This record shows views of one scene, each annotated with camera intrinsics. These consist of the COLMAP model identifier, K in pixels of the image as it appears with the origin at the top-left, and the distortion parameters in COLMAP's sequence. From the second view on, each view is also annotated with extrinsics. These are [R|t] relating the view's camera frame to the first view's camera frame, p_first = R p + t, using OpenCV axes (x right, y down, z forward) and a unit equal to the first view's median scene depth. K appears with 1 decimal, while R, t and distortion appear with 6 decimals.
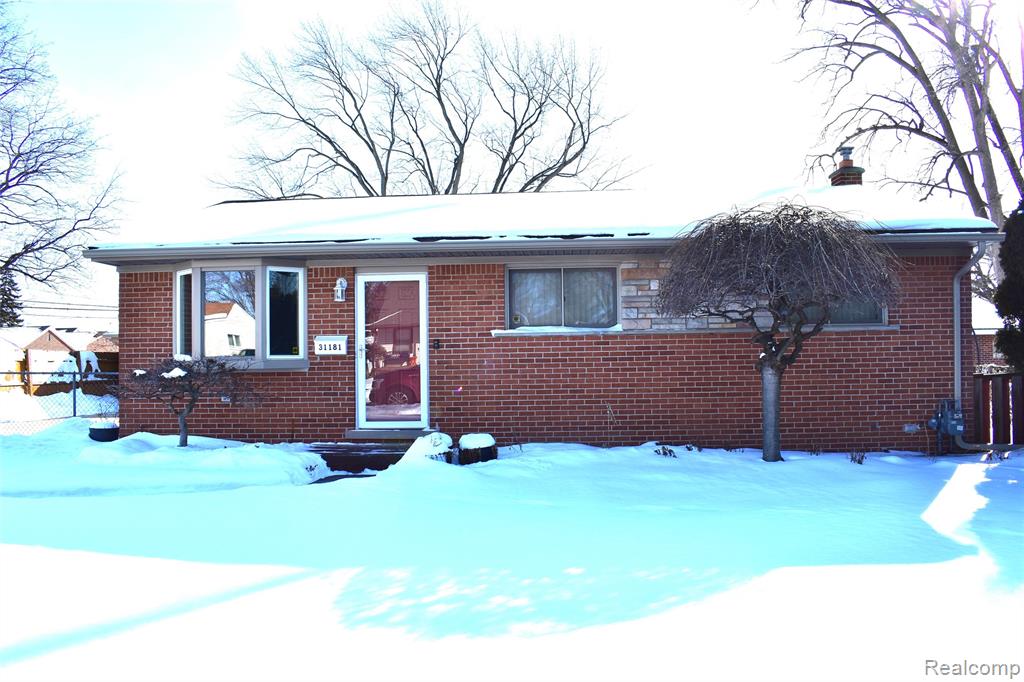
lens RADIAL K [[803.8, 0, 518.4], [0, 803.8, 339.9], [0, 0, 1]] dist [-0.087345, 0.001906]
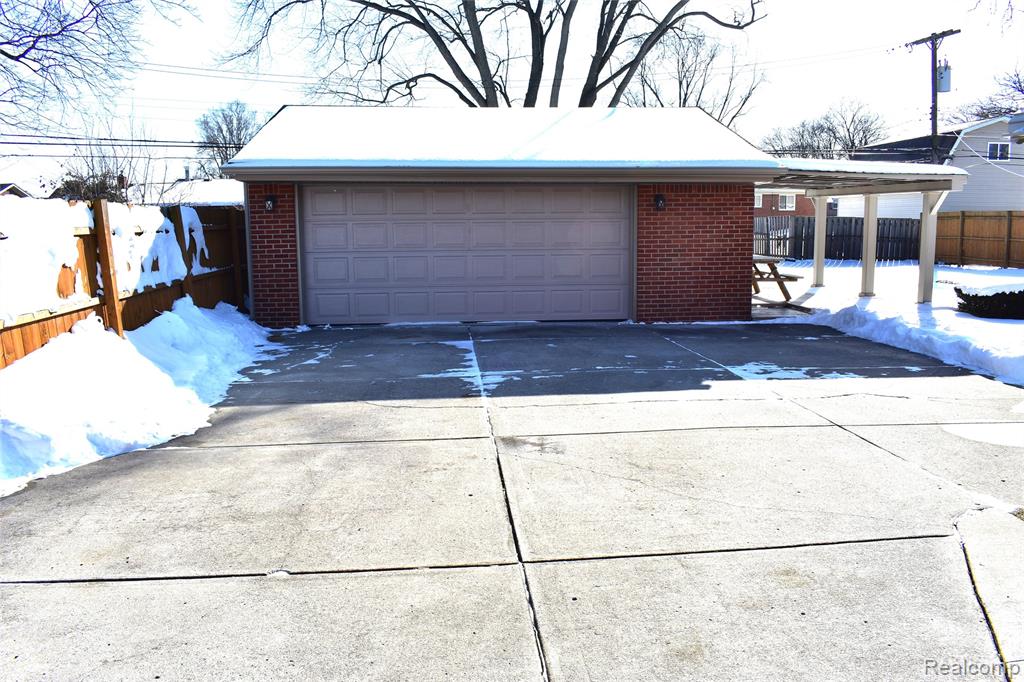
lens RADIAL K [[803.8, 0, 510.1], [0, 803.8, 350.2], [0, 0, 1]] dist [-0.087345, 0.001906]
pose [[0.991451, -0.008750, 0.130184, -0.764050], [-0.015620, 0.982614, 0.185001, 0.006137], [-0.129540, -0.185453, 0.974077, 0.077851]]
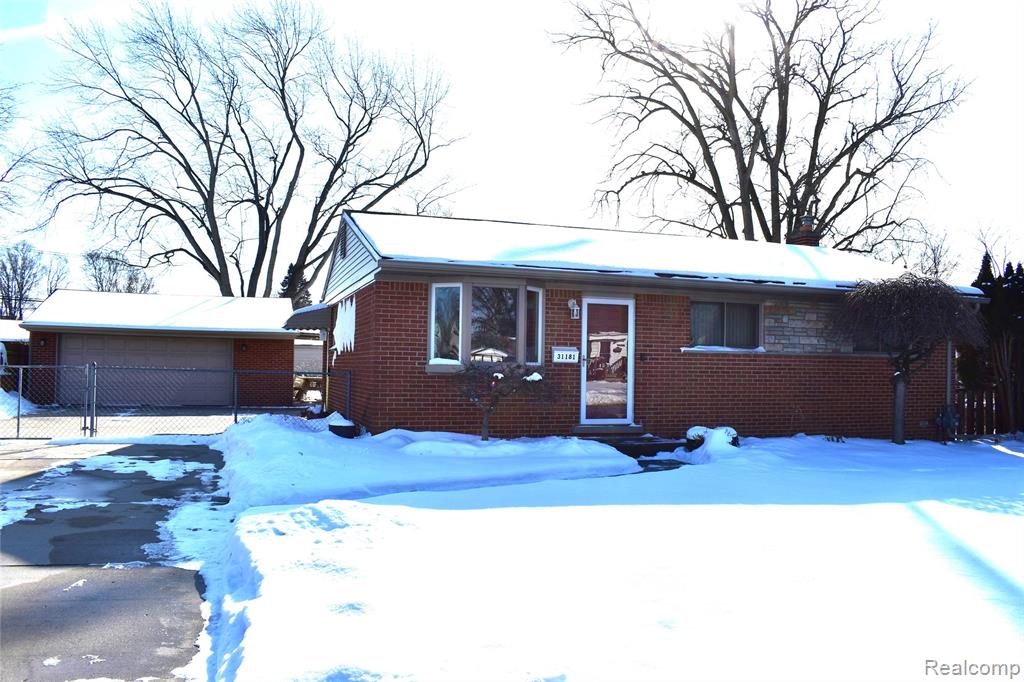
lens RADIAL K [[803.8, 0, 515.6], [0, 803.8, 337.9], [0, 0, 1]] dist [-0.087345, 0.001906]
pose [[0.928238, 0.042194, 0.369586, -0.735379], [-0.038787, 0.999109, -0.016647, 0.003847], [-0.369959, 0.001117, 0.929048, -0.086405]]
